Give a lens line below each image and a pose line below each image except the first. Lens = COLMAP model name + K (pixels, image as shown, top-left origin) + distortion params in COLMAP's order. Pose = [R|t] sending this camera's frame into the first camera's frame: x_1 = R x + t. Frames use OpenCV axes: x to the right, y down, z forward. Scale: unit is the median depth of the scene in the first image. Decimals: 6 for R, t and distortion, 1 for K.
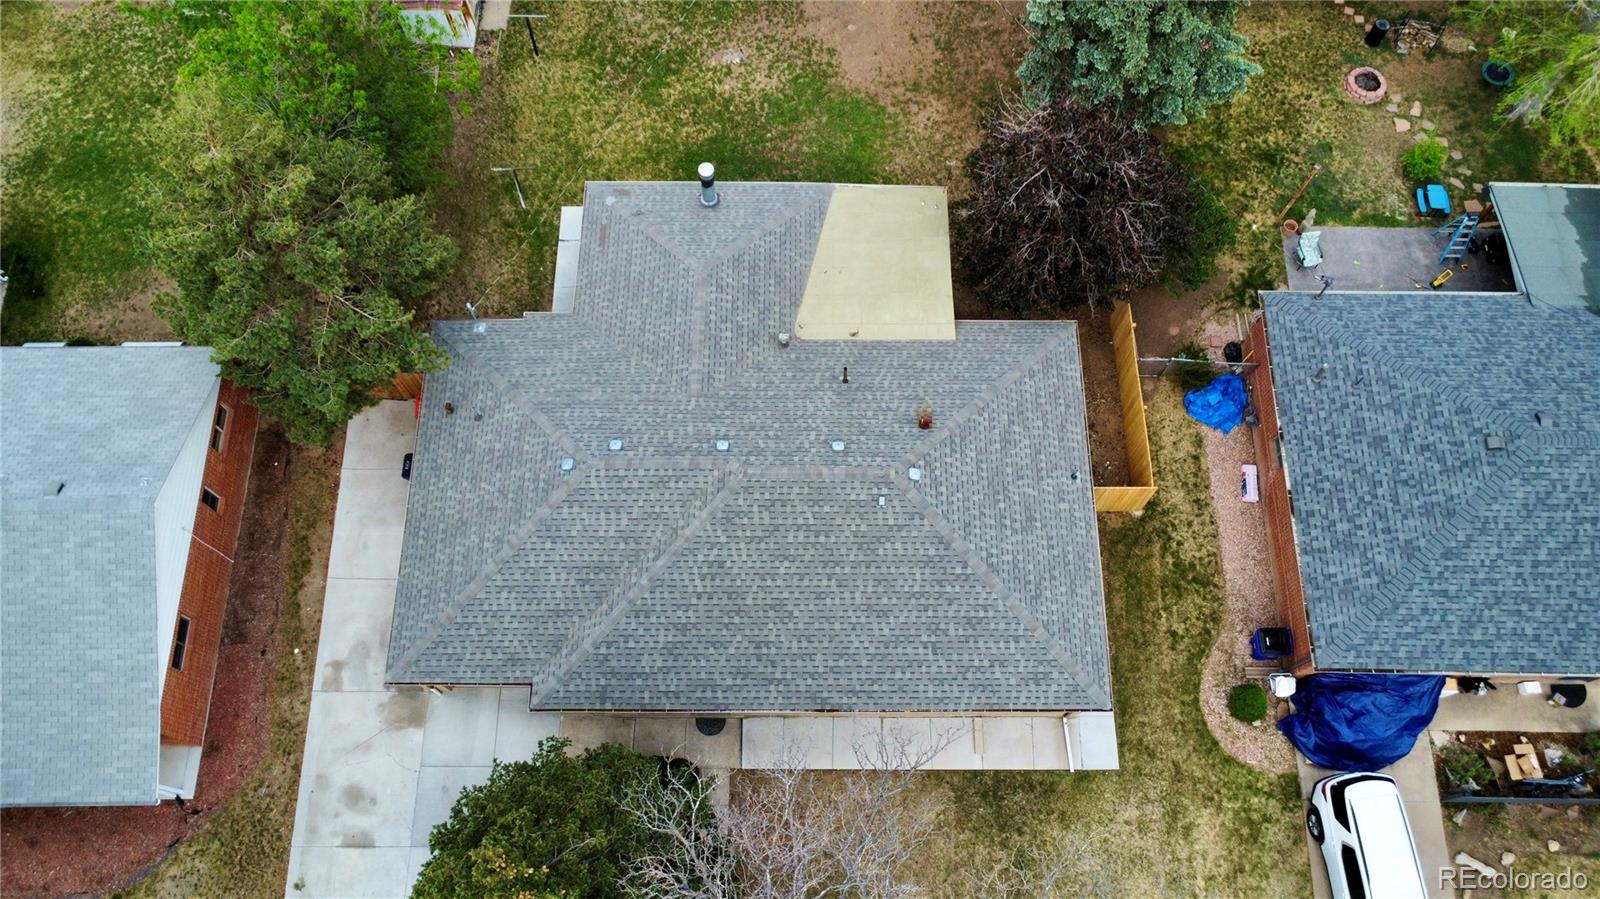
lens RADIAL K [[1212.1, 0, 802.7], [0, 1212.1, 446.9], [0, 0, 1]] dist [0.011438, -0.004924]
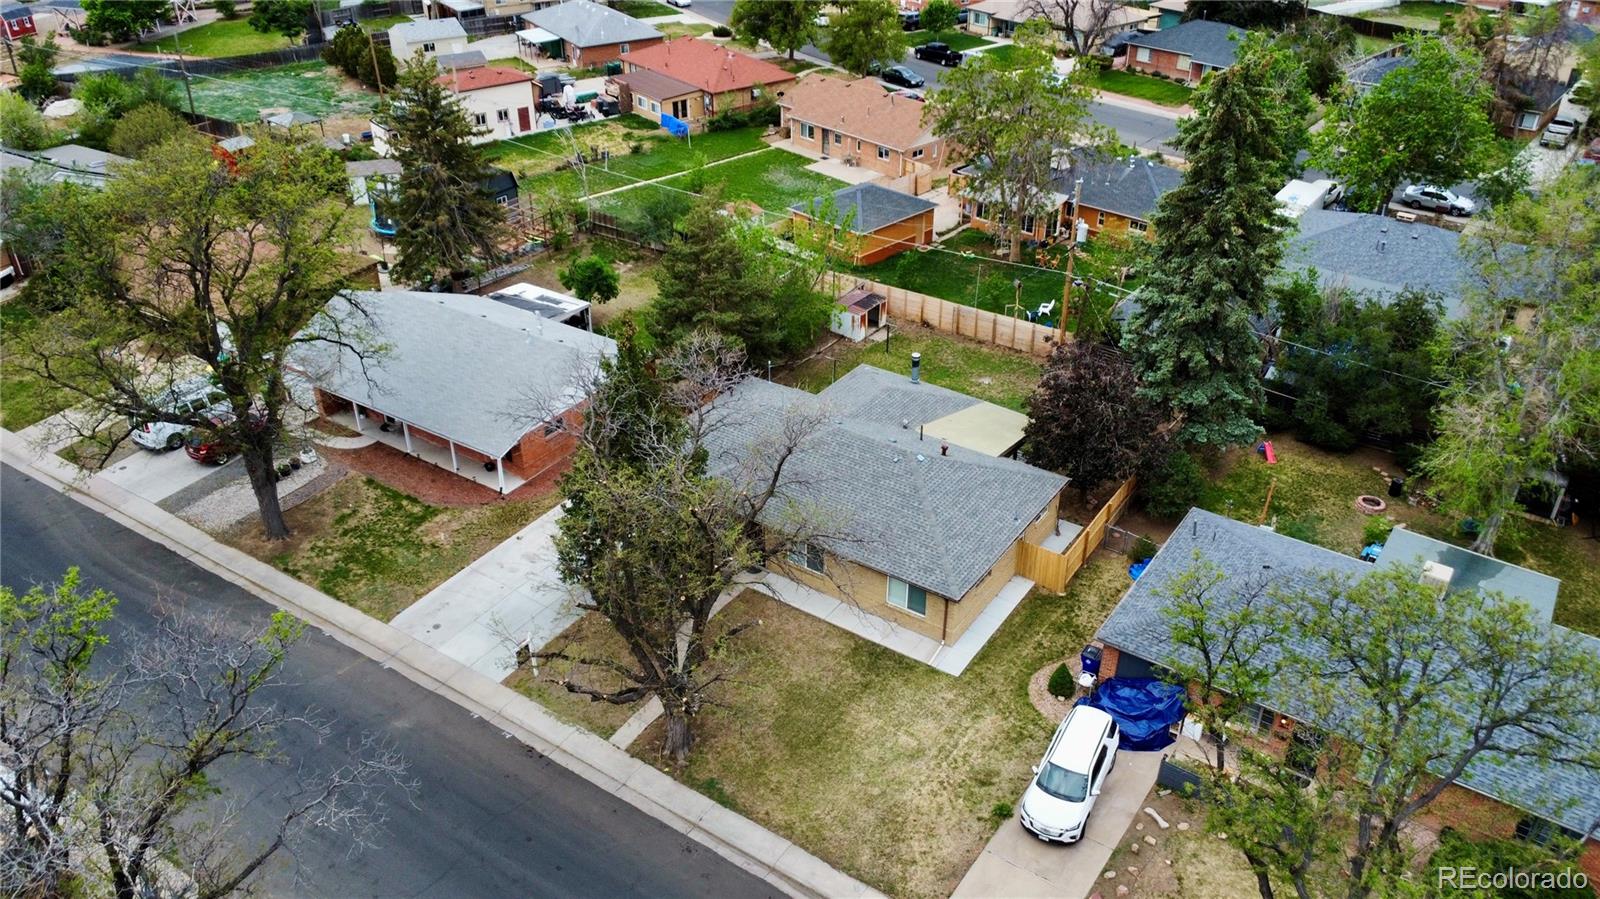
lens RADIAL K [[1212.1, 0, 802.7], [0, 1212.1, 446.9], [0, 0, 1]] dist [0.011438, -0.004924]
pose [[0.825790, 0.288628, -0.484525, 0.736043], [-0.522848, 0.713866, -0.465861, 0.848572], [0.211425, 0.638036, 0.740412, -0.314897]]
